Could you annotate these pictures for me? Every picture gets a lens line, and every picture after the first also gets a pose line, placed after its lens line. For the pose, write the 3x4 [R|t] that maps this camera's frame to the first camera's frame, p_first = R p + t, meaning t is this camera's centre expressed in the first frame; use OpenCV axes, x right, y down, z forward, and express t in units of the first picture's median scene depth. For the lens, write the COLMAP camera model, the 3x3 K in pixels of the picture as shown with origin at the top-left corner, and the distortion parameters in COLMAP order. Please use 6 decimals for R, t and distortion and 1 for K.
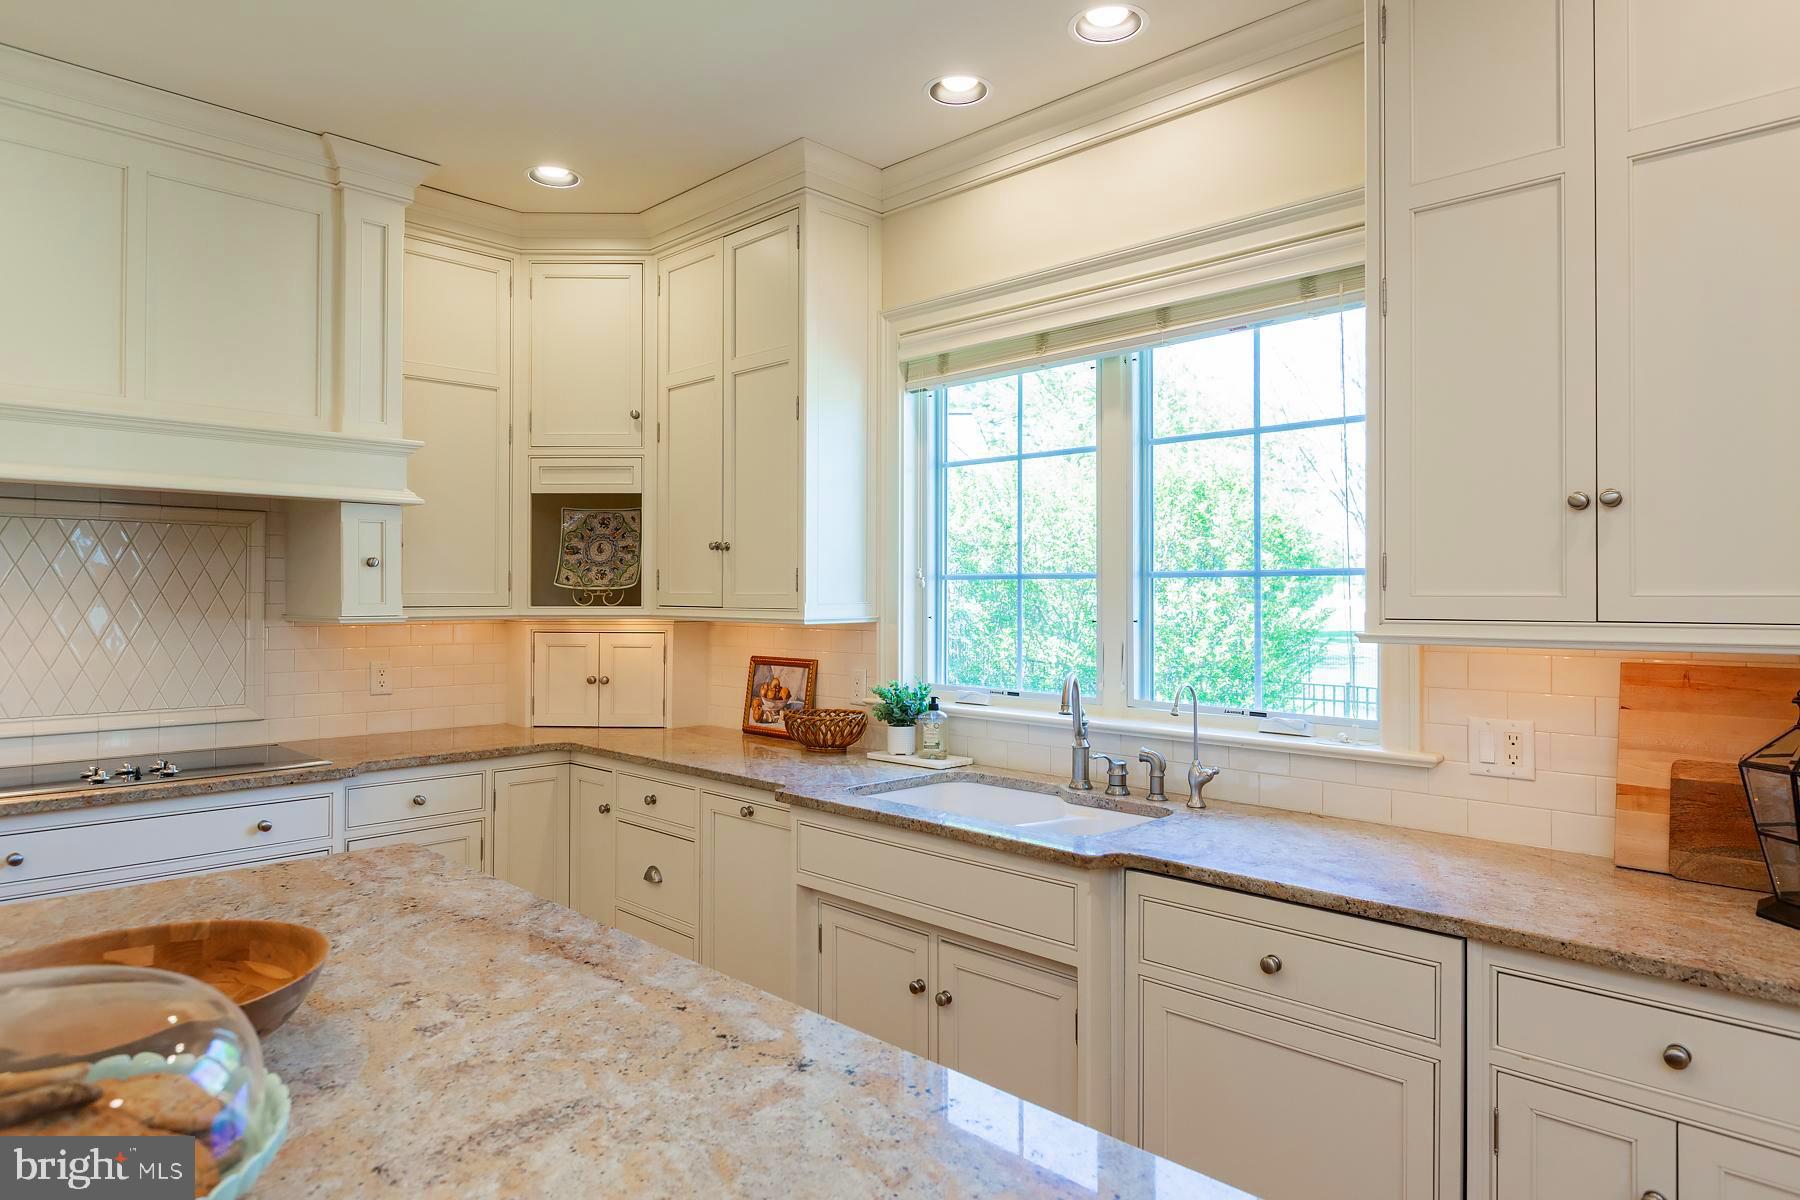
lens RADIAL K [[1081.6, 0, 902.7], [0, 1081.6, 598.3], [0, 0, 1]] dist [0.002637, 0.000691]
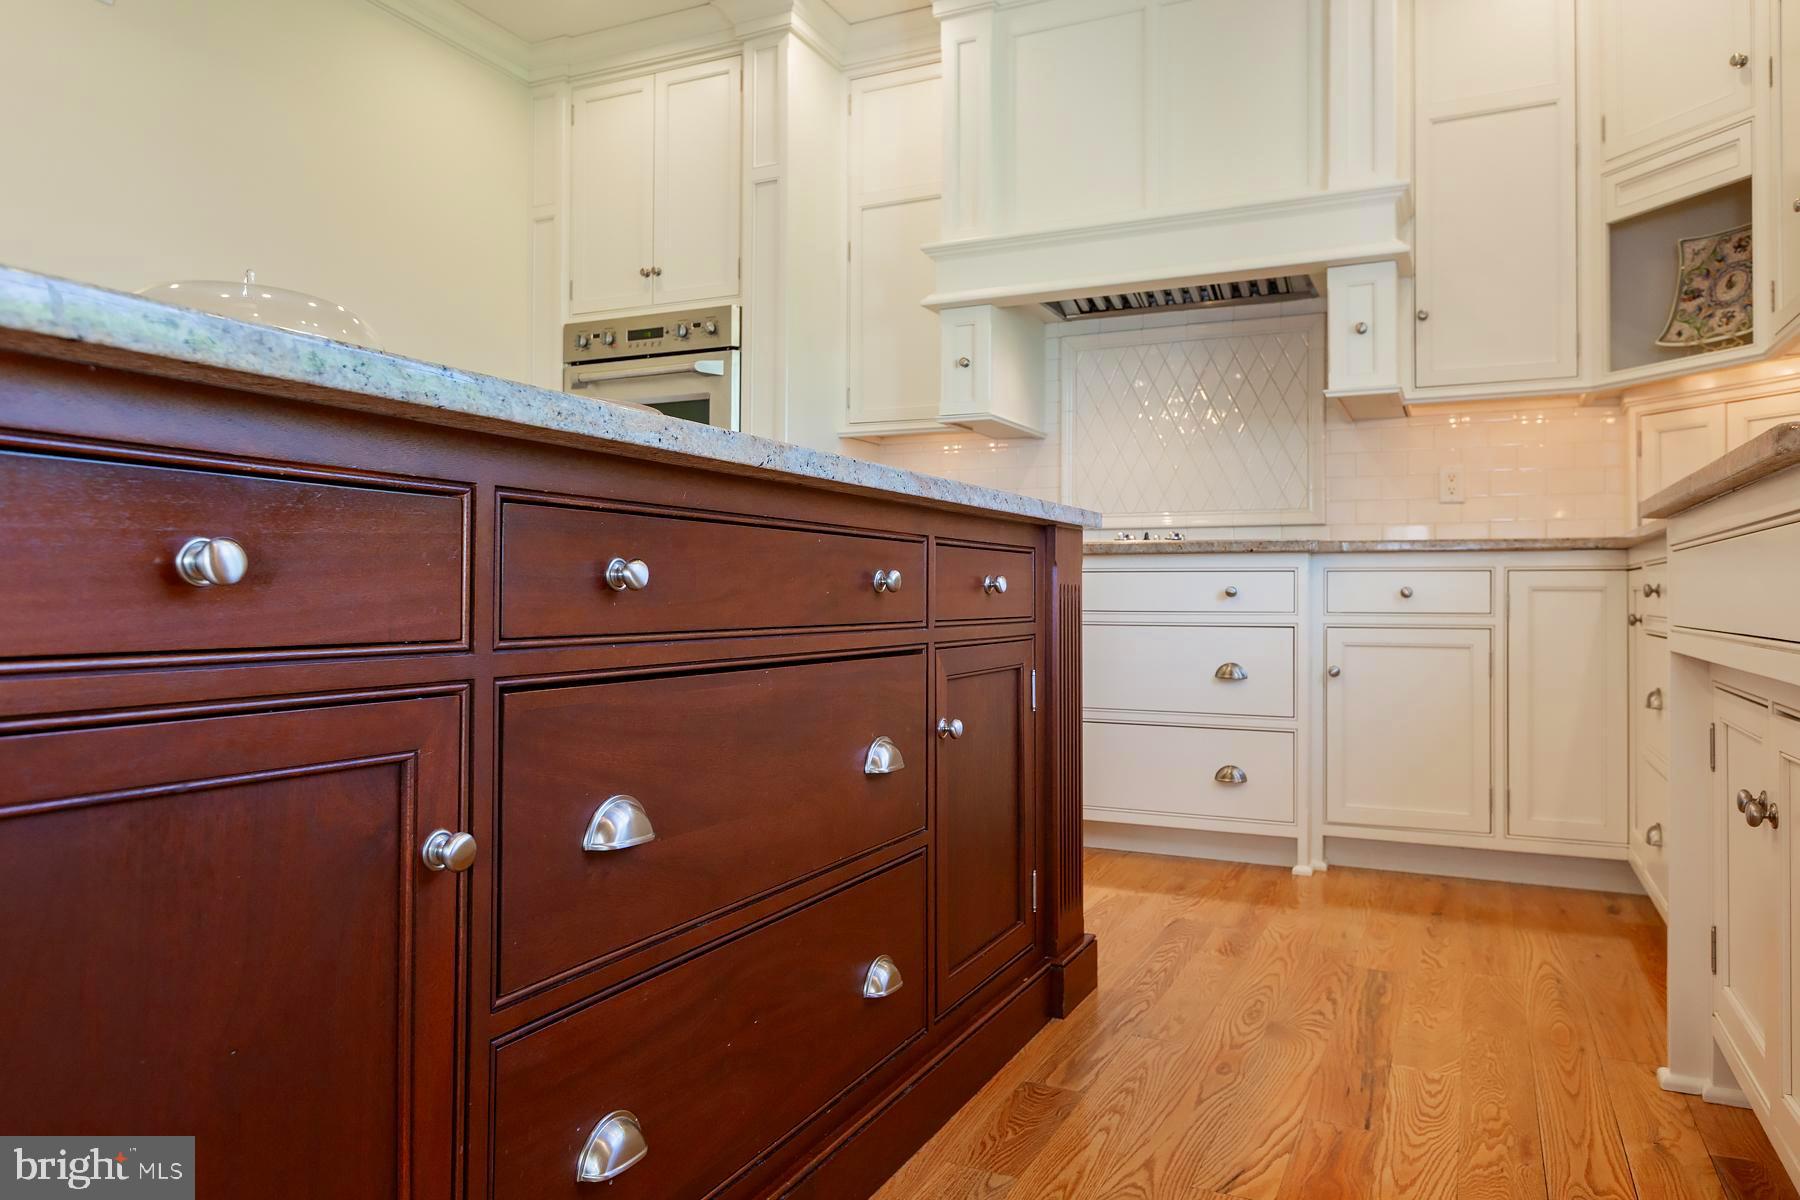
lens RADIAL K [[1198.3, 0, 902.3], [0, 1198.3, 593.7], [0, 0, 1]] dist [-0.000707, 0.000379]
pose [[0.327924, -0.005068, -0.944691, 0.285919], [-0.003980, 0.999969, -0.006746, 0.169869], [0.944696, 0.005972, 0.327894, 0.261991]]
